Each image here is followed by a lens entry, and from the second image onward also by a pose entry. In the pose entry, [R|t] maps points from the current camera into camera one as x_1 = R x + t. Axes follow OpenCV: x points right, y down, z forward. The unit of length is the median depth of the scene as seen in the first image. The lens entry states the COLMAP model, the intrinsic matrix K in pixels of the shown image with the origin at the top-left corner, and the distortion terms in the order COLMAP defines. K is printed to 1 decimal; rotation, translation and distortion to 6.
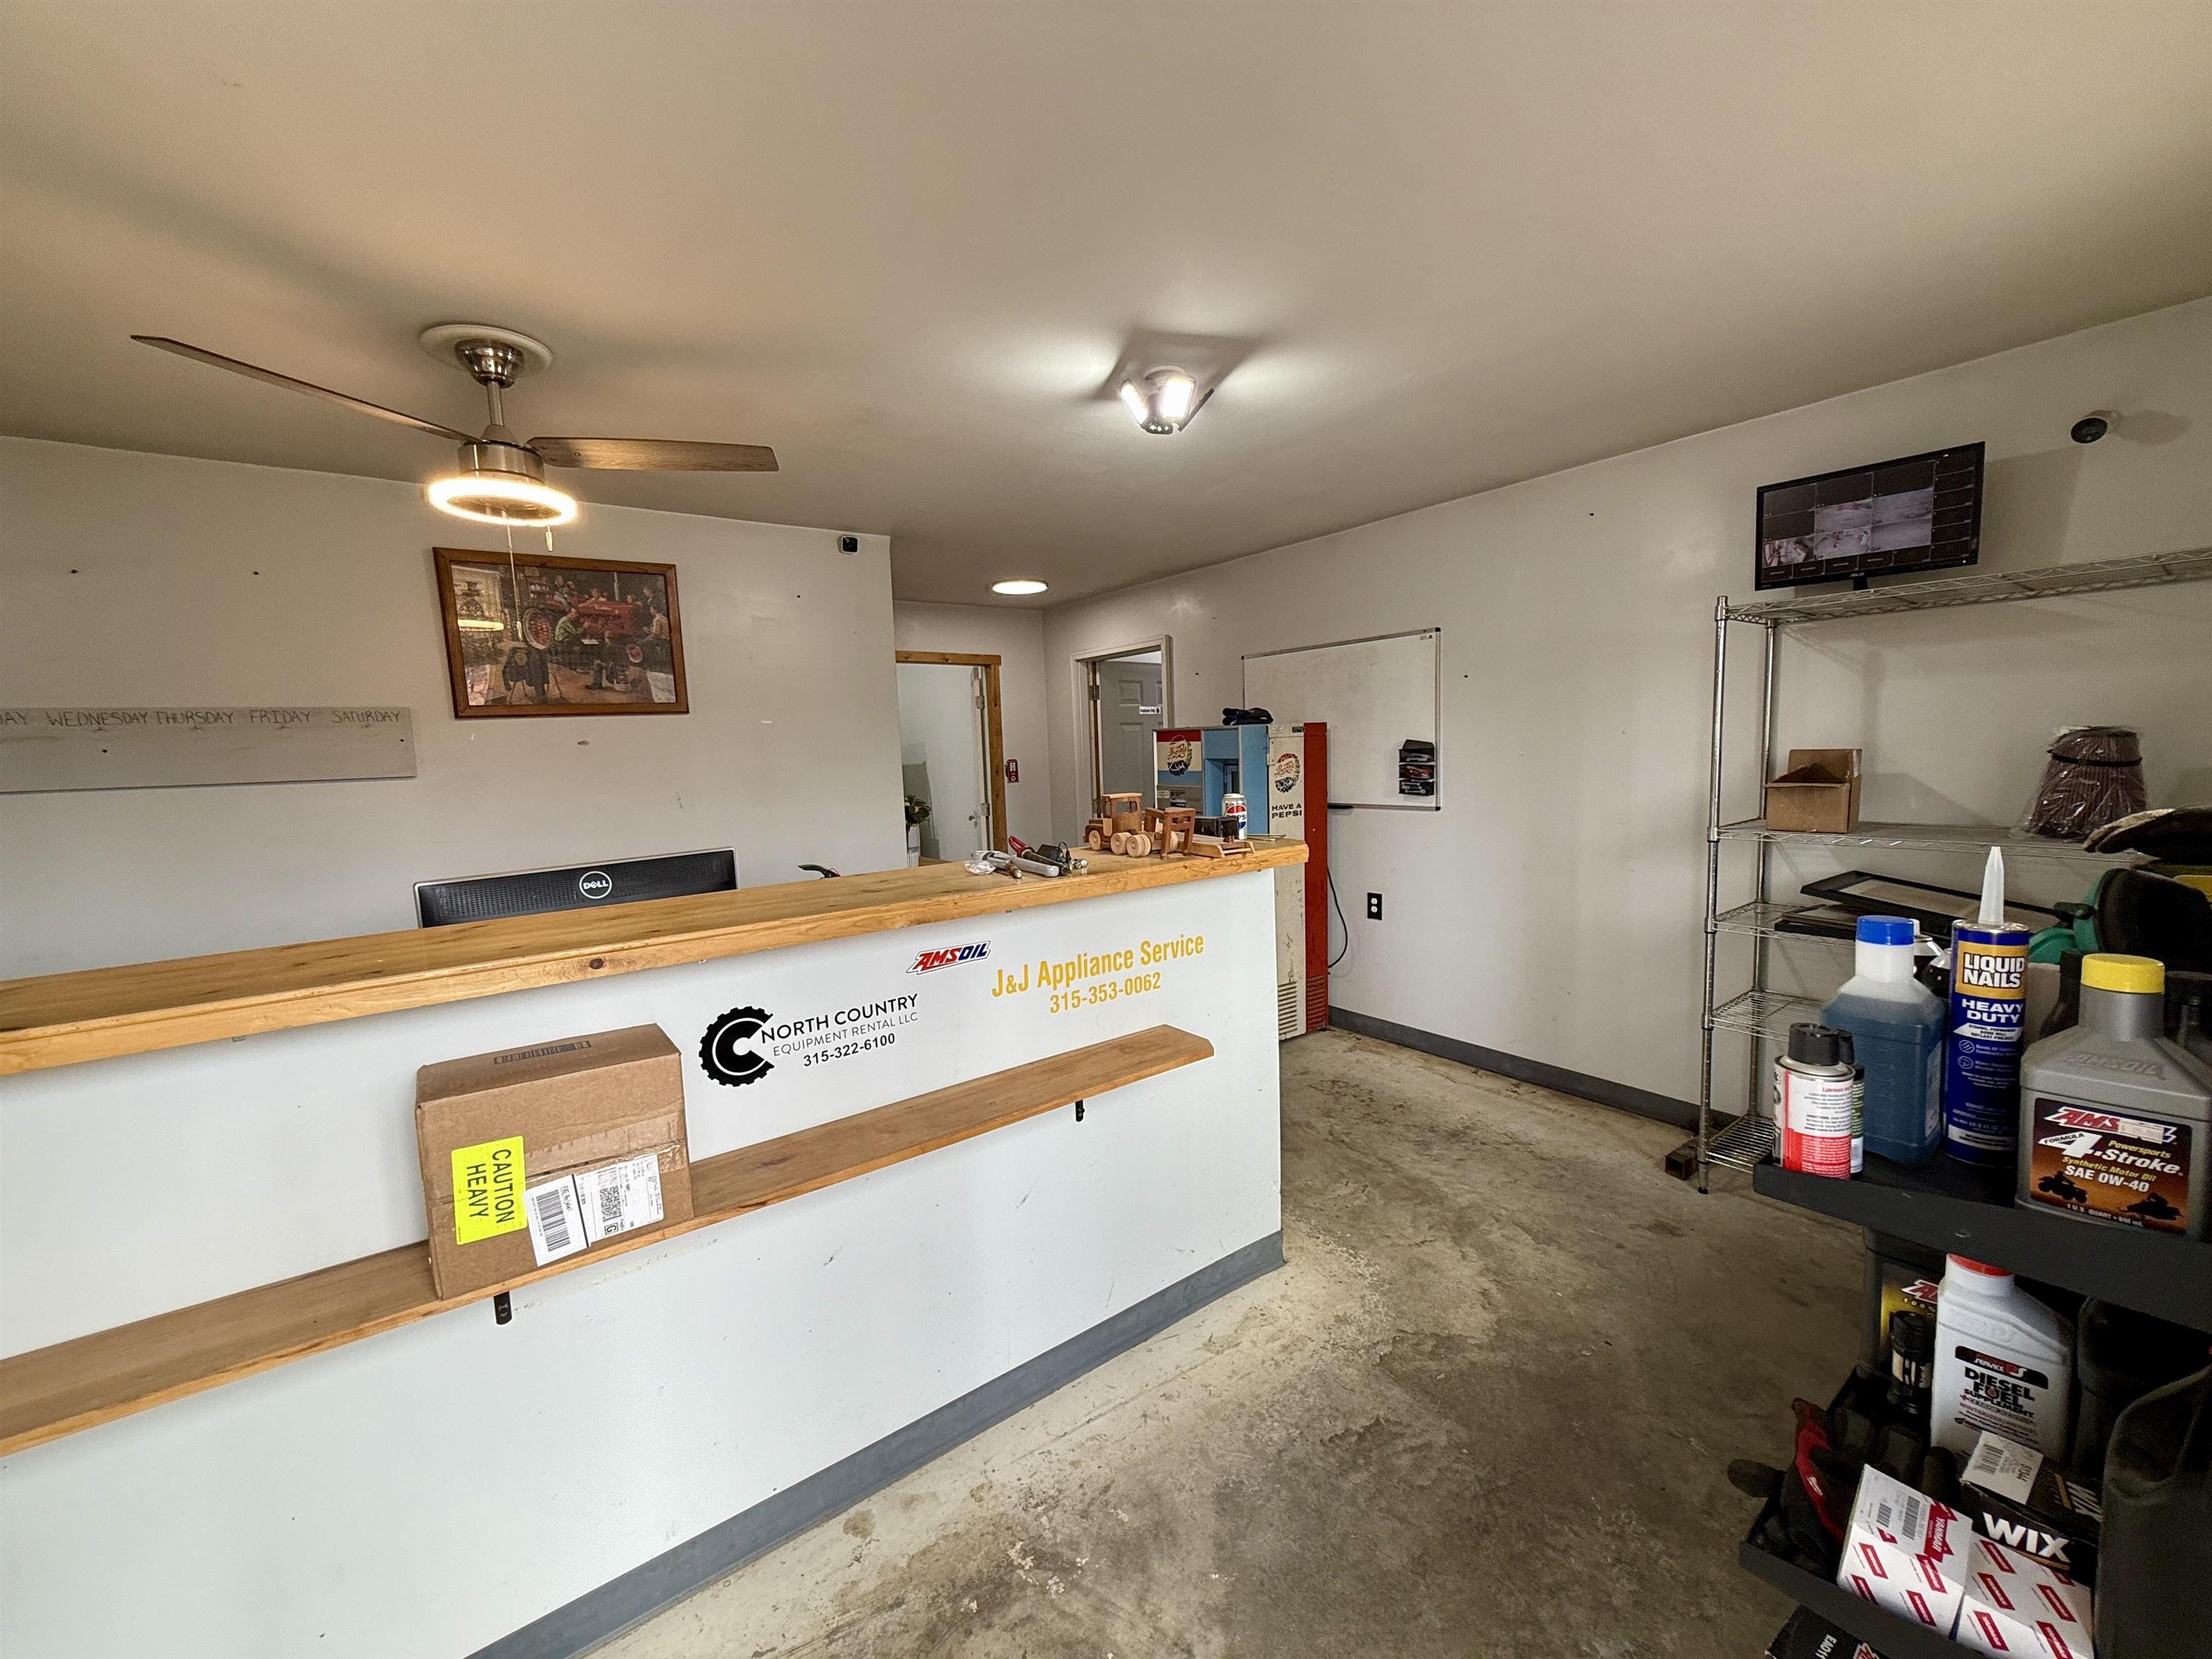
lens RADIAL K [[878.6, 0, 1108.3], [0, 878.6, 817.6], [0, 0, 1]] dist [-0.000370, -0.000042]
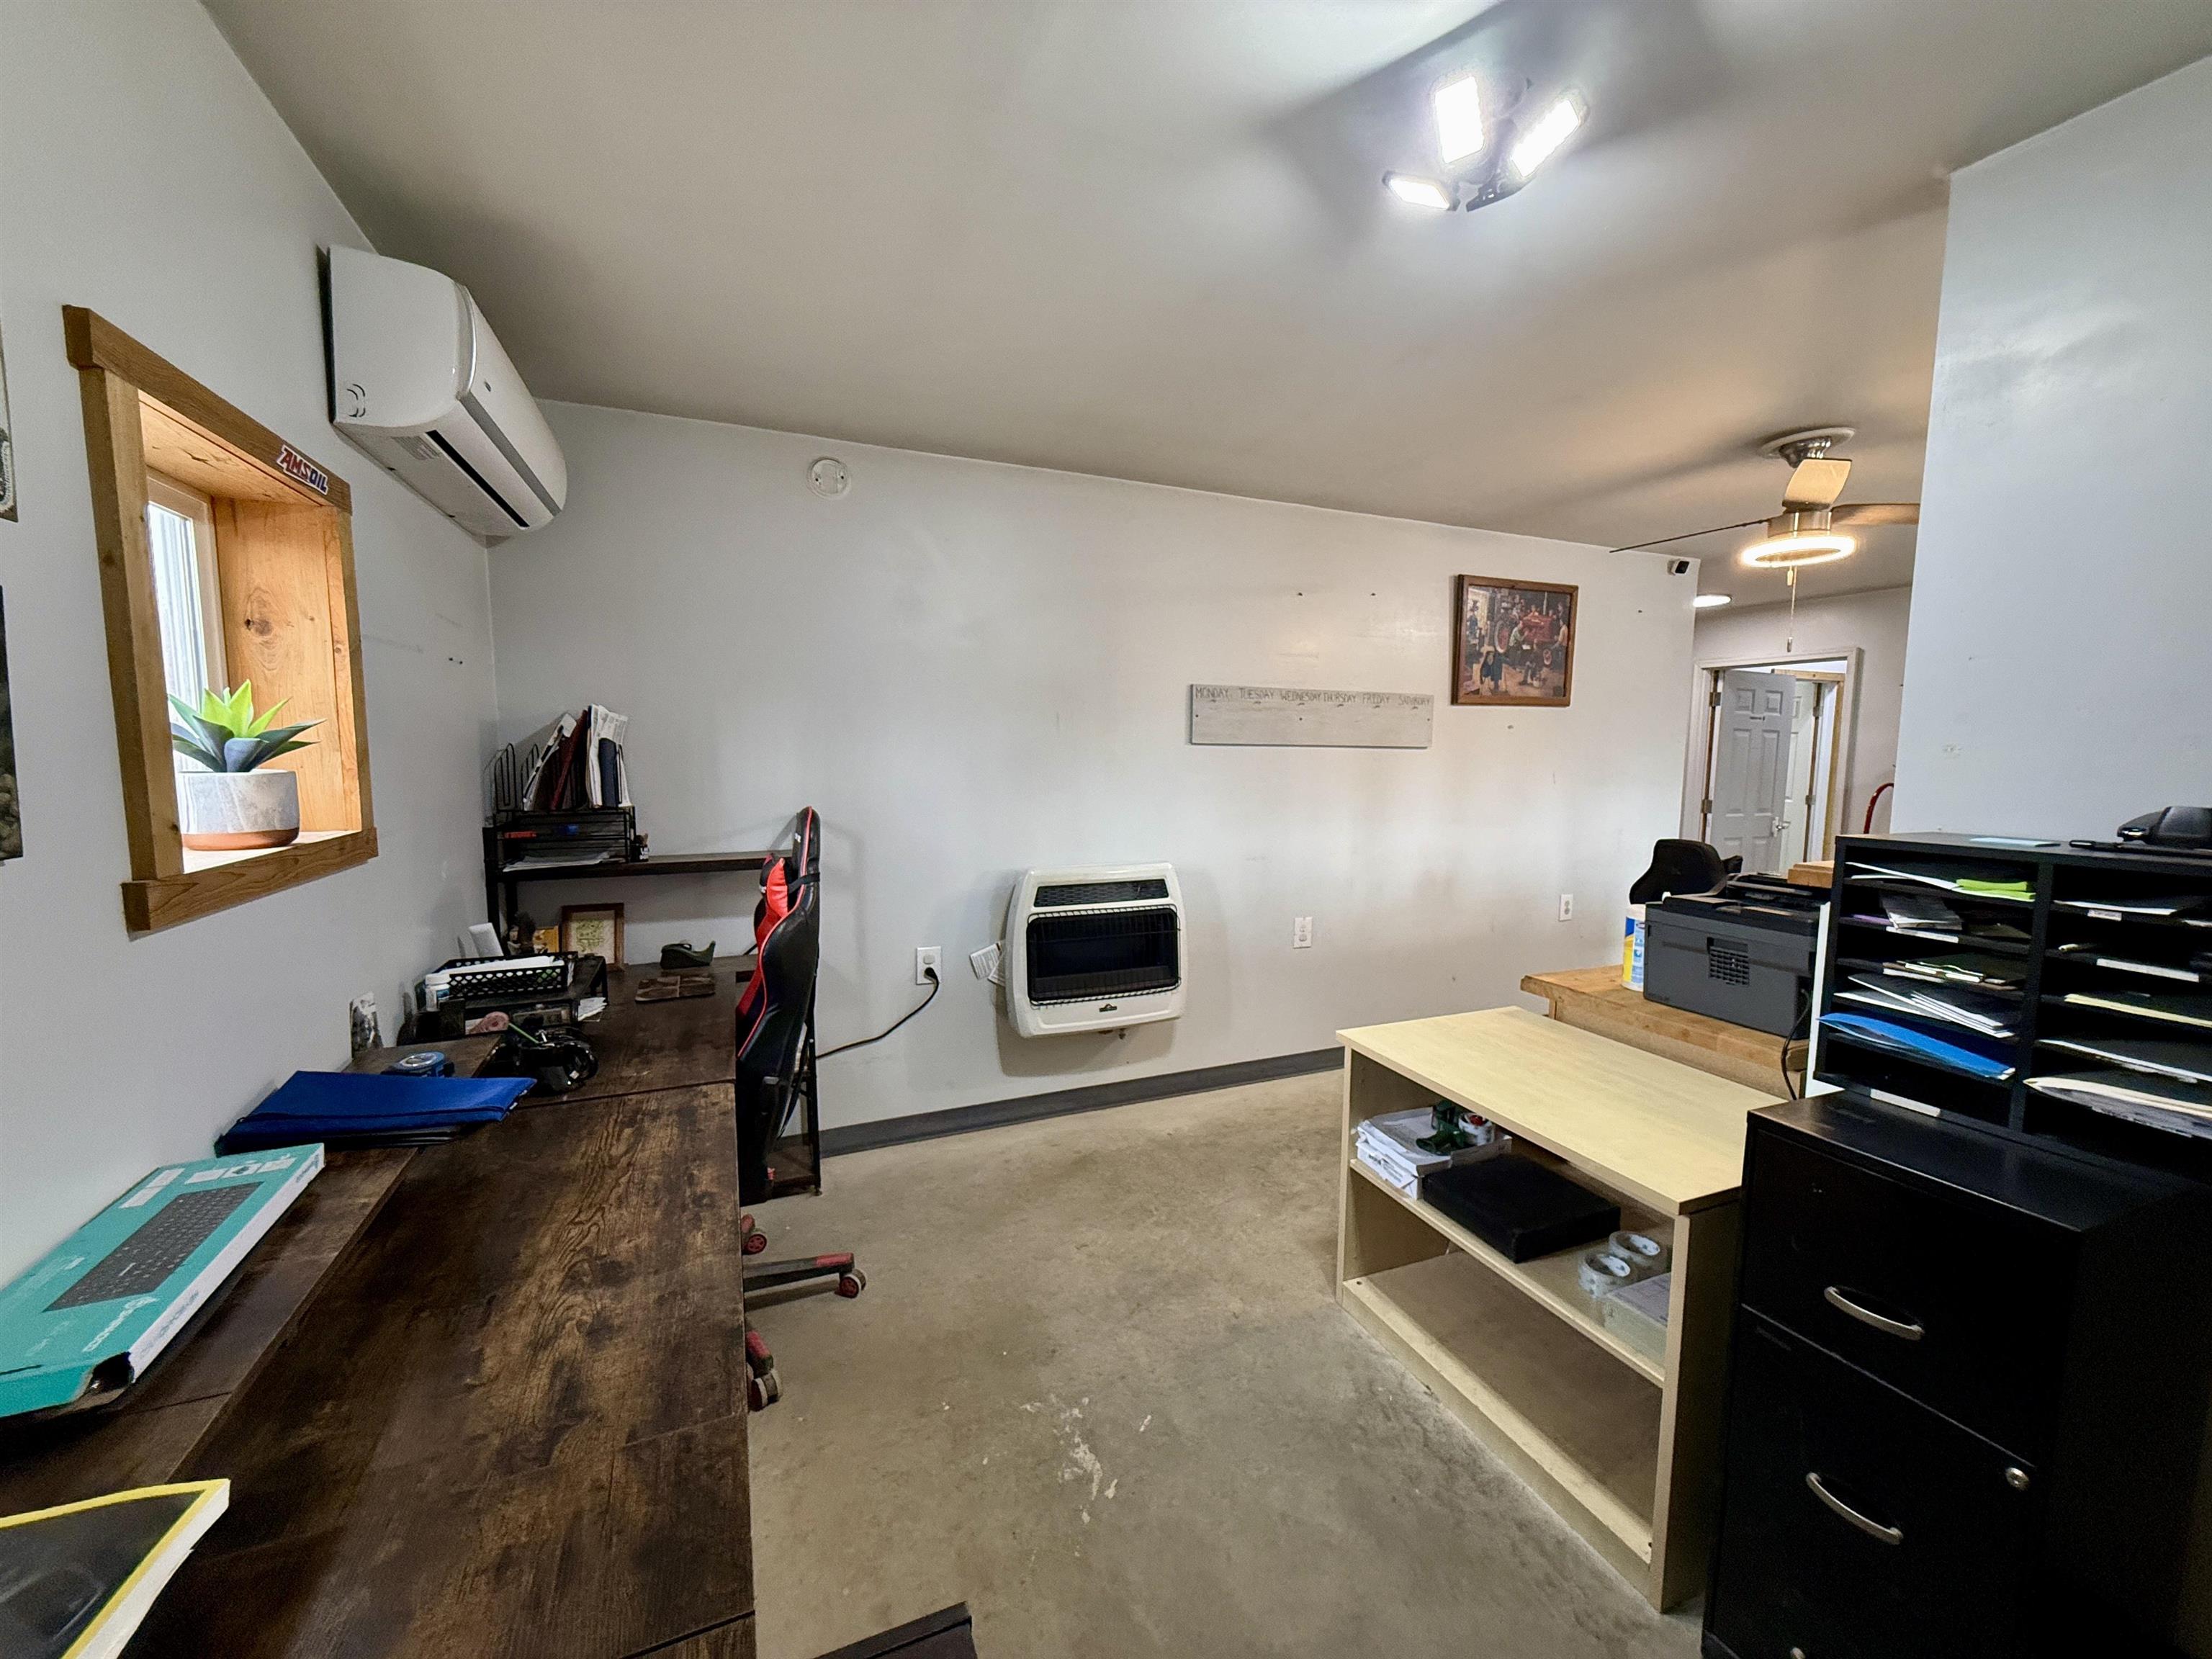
lens RADIAL K [[878.6, 0, 1119.2], [0, 878.6, 833.8], [0, 0, 1]] dist [-0.000370, -0.000042]
pose [[0.971745, 0.069946, -0.225433, -0.926980], [-0.065889, 0.997502, 0.025479, 0.080830], [0.226652, -0.009906, 0.973925, -0.399706]]
